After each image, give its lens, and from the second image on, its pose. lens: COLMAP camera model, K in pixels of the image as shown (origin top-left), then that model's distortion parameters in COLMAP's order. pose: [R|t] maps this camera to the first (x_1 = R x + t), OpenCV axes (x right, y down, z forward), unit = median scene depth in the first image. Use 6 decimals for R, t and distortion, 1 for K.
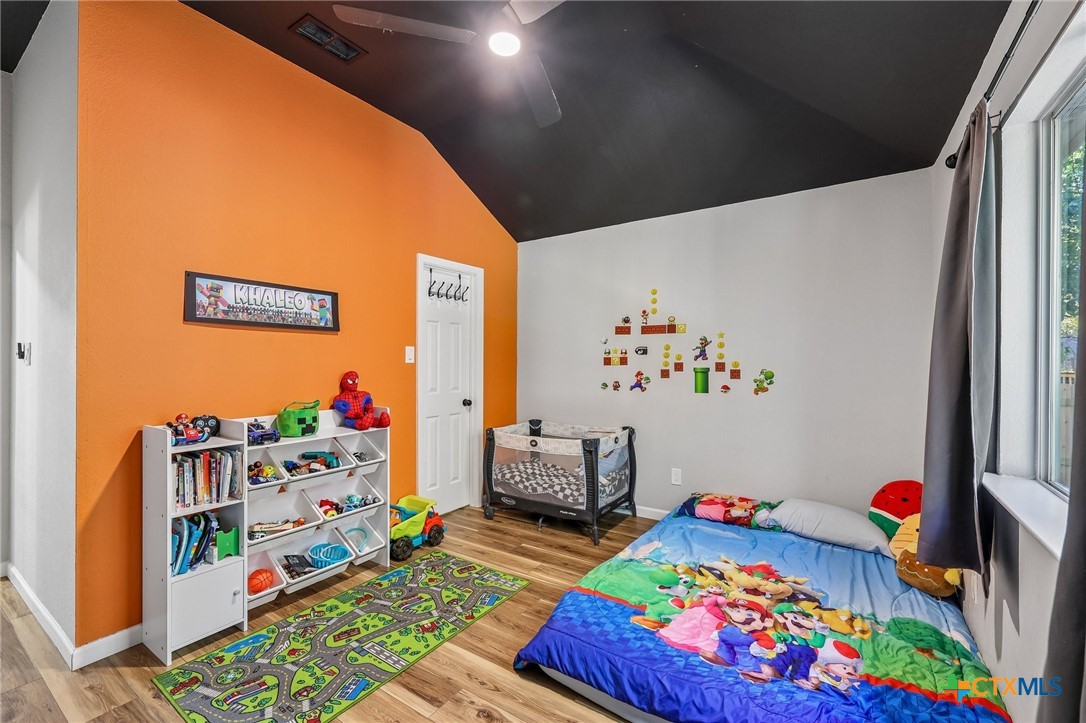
lens RADIAL K [[456.3, 0, 545.8], [0, 456.3, 362.0], [0, 0, 1]] dist [-0.001468, 0.000828]
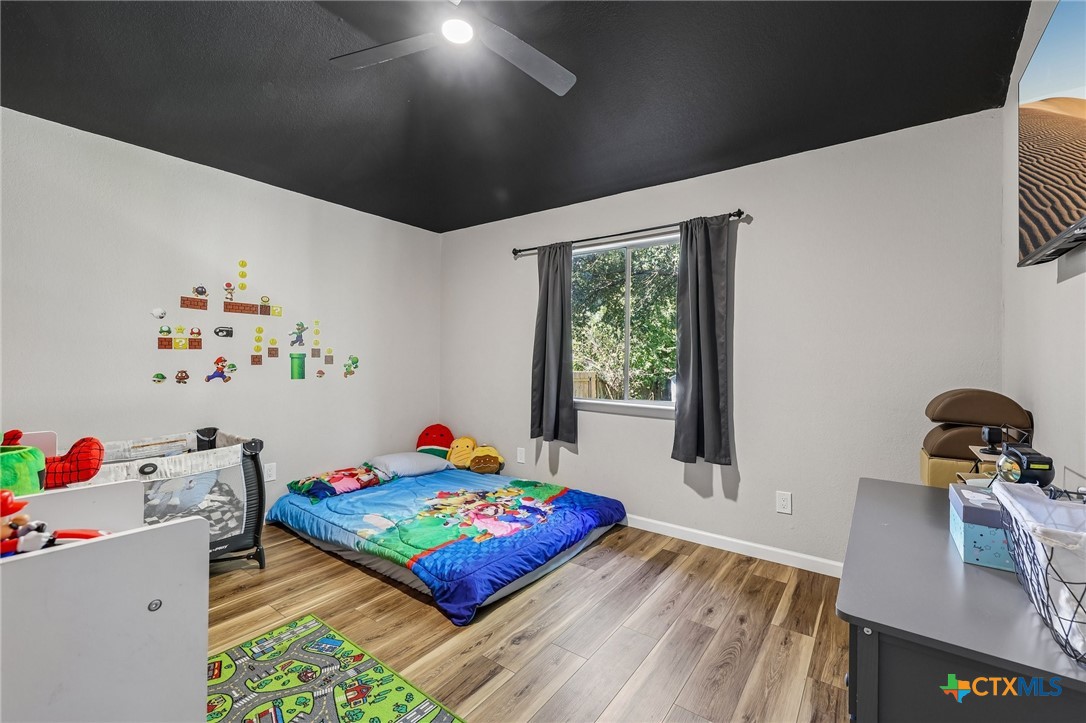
lens RADIAL K [[456.3, 0, 546.2], [0, 456.3, 361.7], [0, 0, 1]] dist [-0.001468, 0.000828]
pose [[0.042262, -0.002800, 0.999103, -0.667835], [-0.007984, 0.999963, 0.003140, 0.024374], [-0.999075, -0.008110, 0.042238, 0.450008]]
